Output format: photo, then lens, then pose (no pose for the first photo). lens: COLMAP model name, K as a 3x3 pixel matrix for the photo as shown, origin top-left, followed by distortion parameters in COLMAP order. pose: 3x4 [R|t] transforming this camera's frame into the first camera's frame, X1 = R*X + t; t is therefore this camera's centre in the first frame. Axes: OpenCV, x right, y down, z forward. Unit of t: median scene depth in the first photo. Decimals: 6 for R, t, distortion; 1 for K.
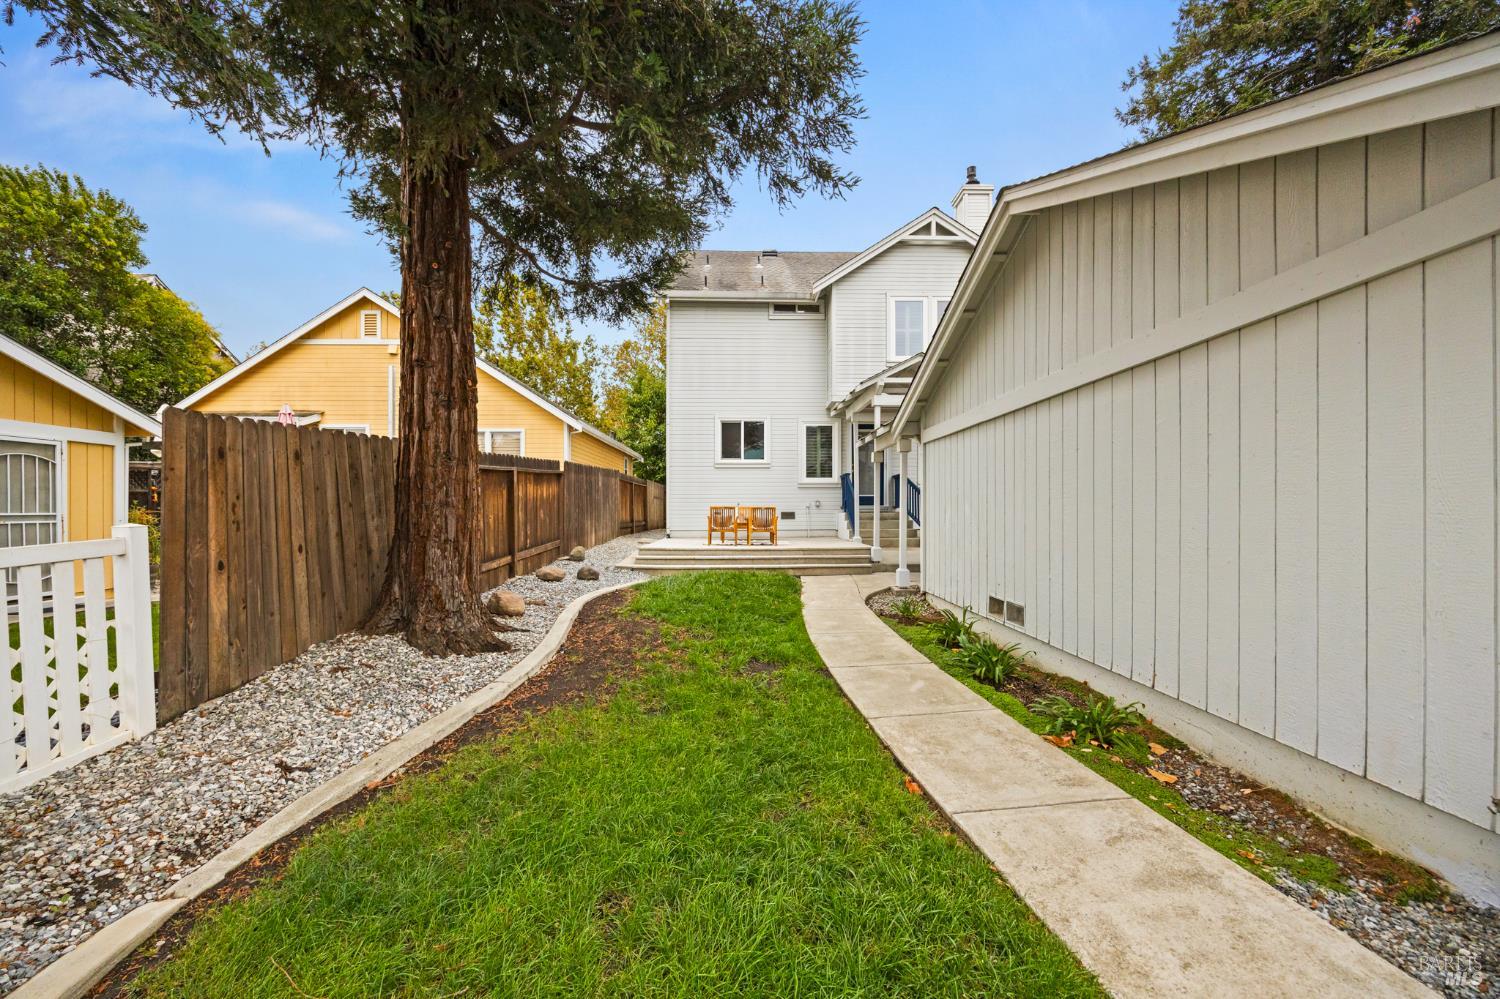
lens RADIAL K [[571.5, 0, 747.2], [0, 571.5, 516.2], [0, 0, 1]] dist [-0.005144, 0.000037]
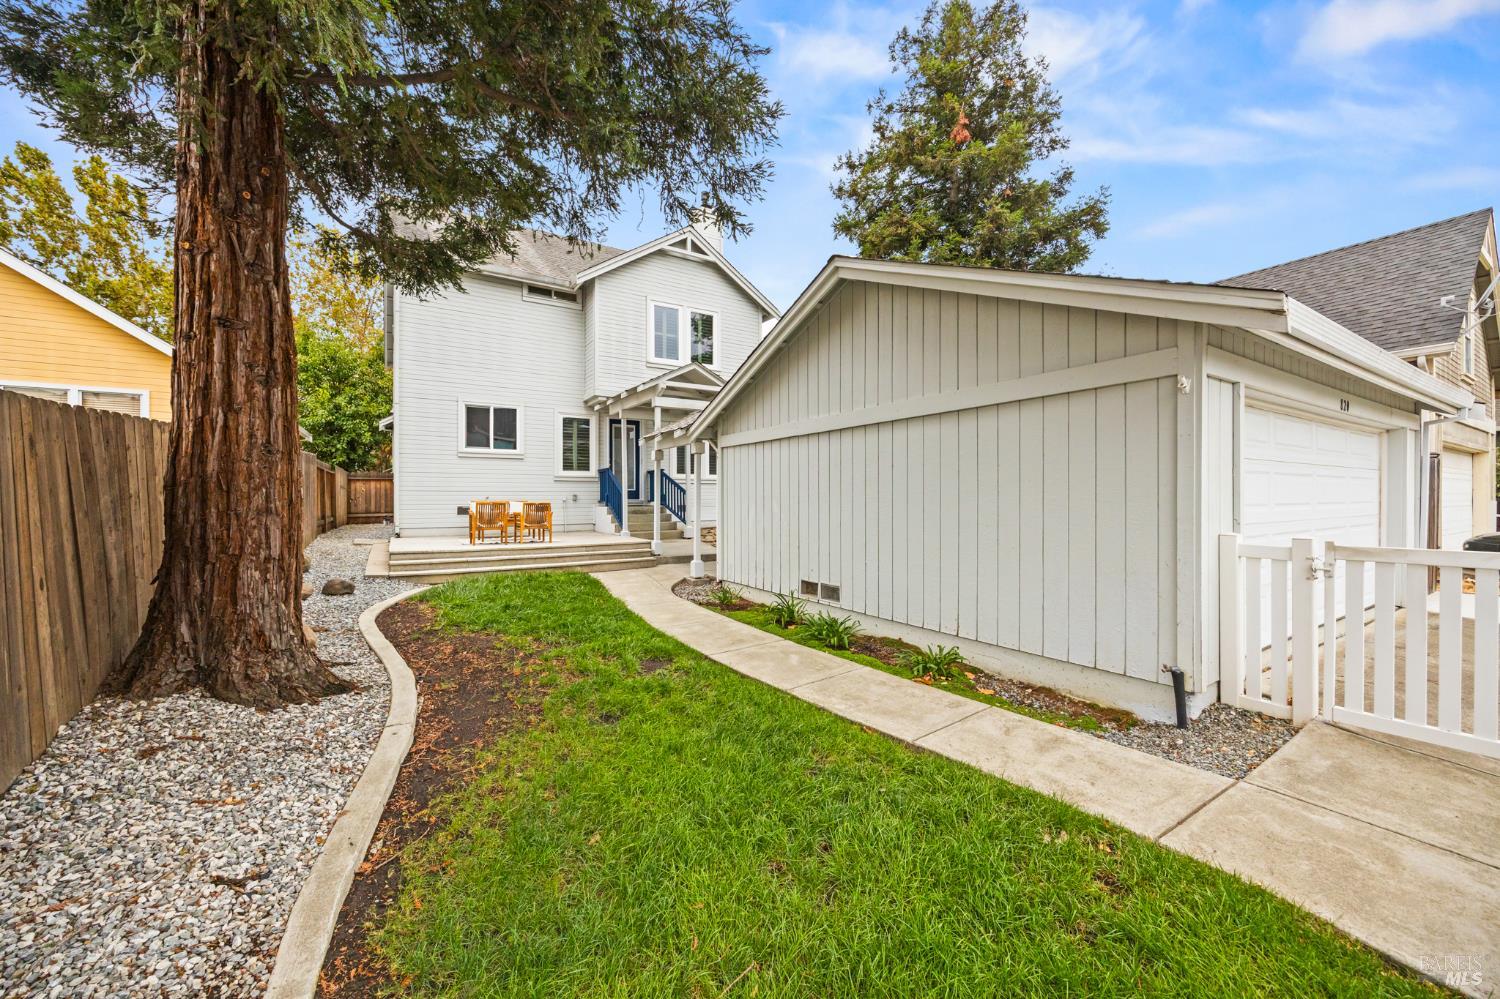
lens RADIAL K [[575.2, 0, 748.5], [0, 575.2, 505.3], [0, 0, 1]] dist [-0.001655, -0.000060]
pose [[0.858064, -0.005569, 0.513513, -0.371235], [0.004925, 0.999984, 0.002614, -0.028197], [-0.513520, 0.000286, 0.858078, 0.008295]]
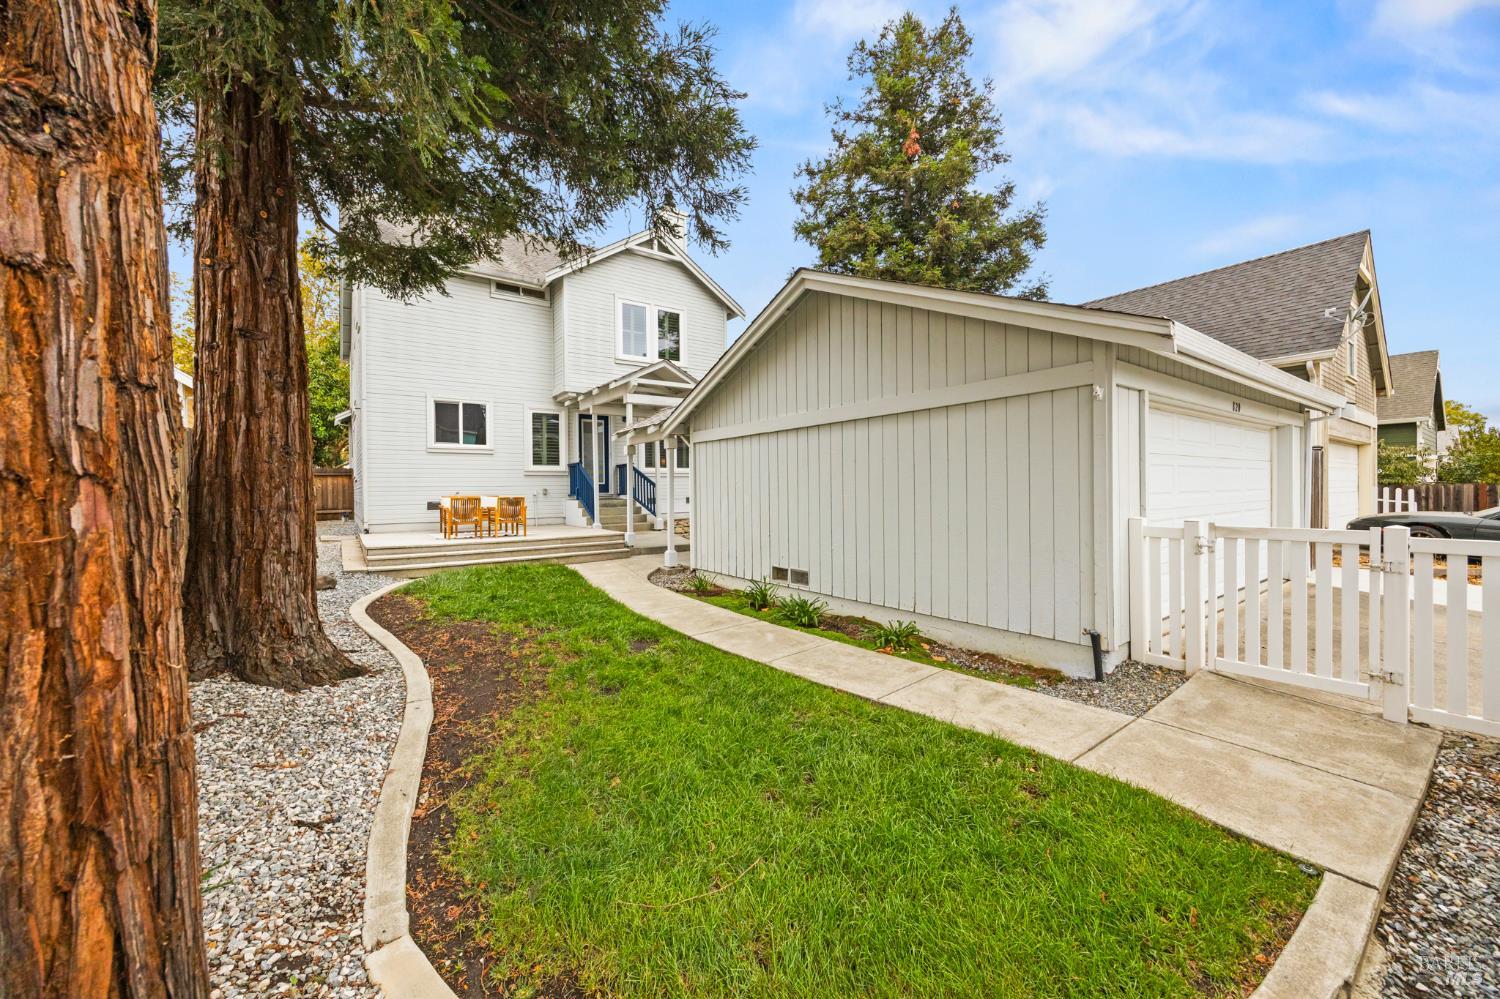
lens RADIAL K [[573.5, 0, 750.0], [0, 573.5, 499.5], [0, 0, 1]] dist [-0.002677, 0.000186]
pose [[0.819306, -0.017084, 0.573102, -0.455454], [0.015428, 0.999851, 0.007749, -0.030368], [-0.573149, 0.002493, 0.819447, -0.060467]]
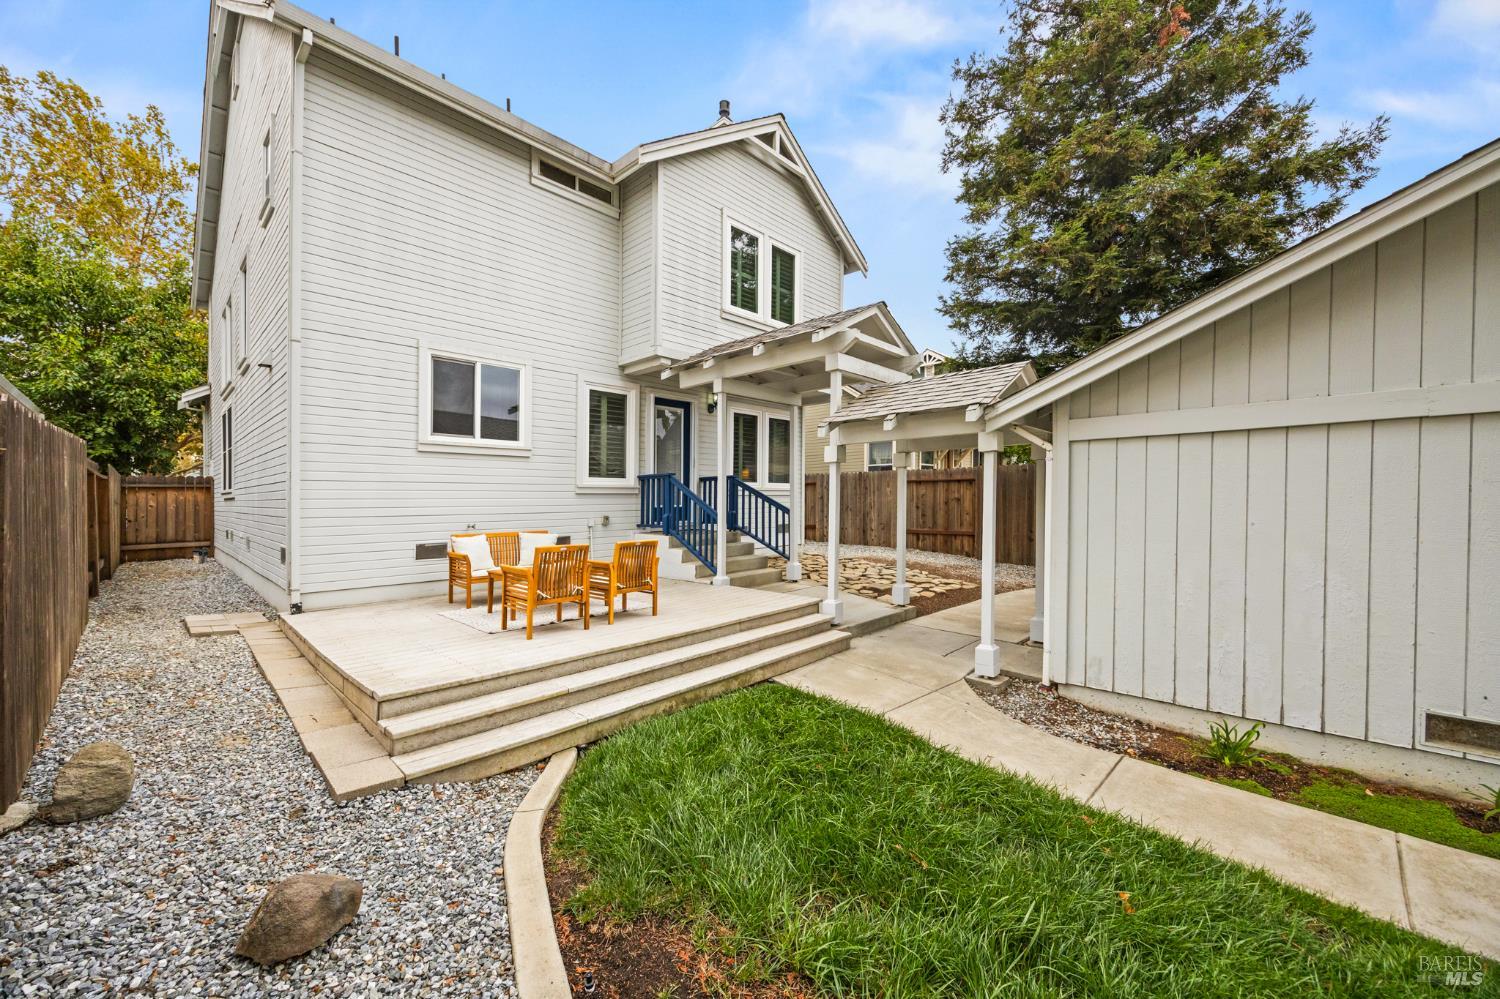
lens RADIAL K [[571.7, 0, 757.1], [0, 571.7, 505.0], [0, 0, 1]] dist [-0.002069, -0.000151]
pose [[0.693221, -0.008767, 0.720672, -0.590056], [0.012503, 0.999922, 0.000138, -0.106187], [-0.720617, 0.008915, 0.693276, 1.352312]]
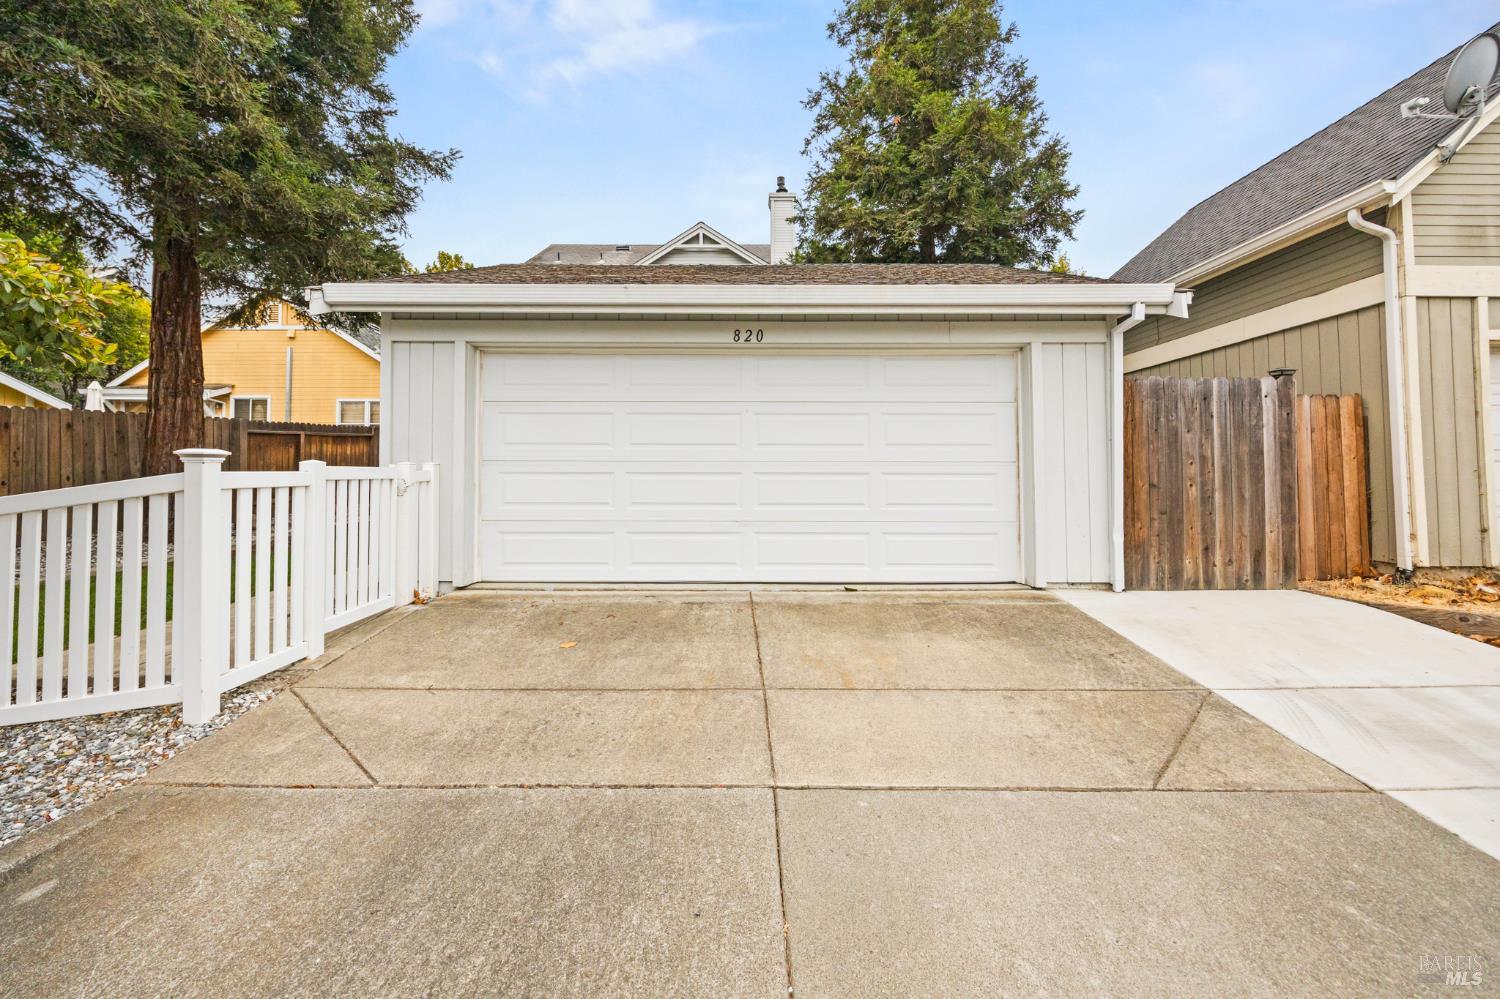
lens RADIAL K [[588.3, 0, 746.1], [0, 588.3, 461.5], [0, 0, 1]] dist [-0.007961, -0.000205]
pose [[0.999659, 0.004416, -0.025739, 1.207654], [-0.005217, 0.999501, -0.031147, 0.044283], [0.025588, 0.031271, 0.999183, -0.666589]]
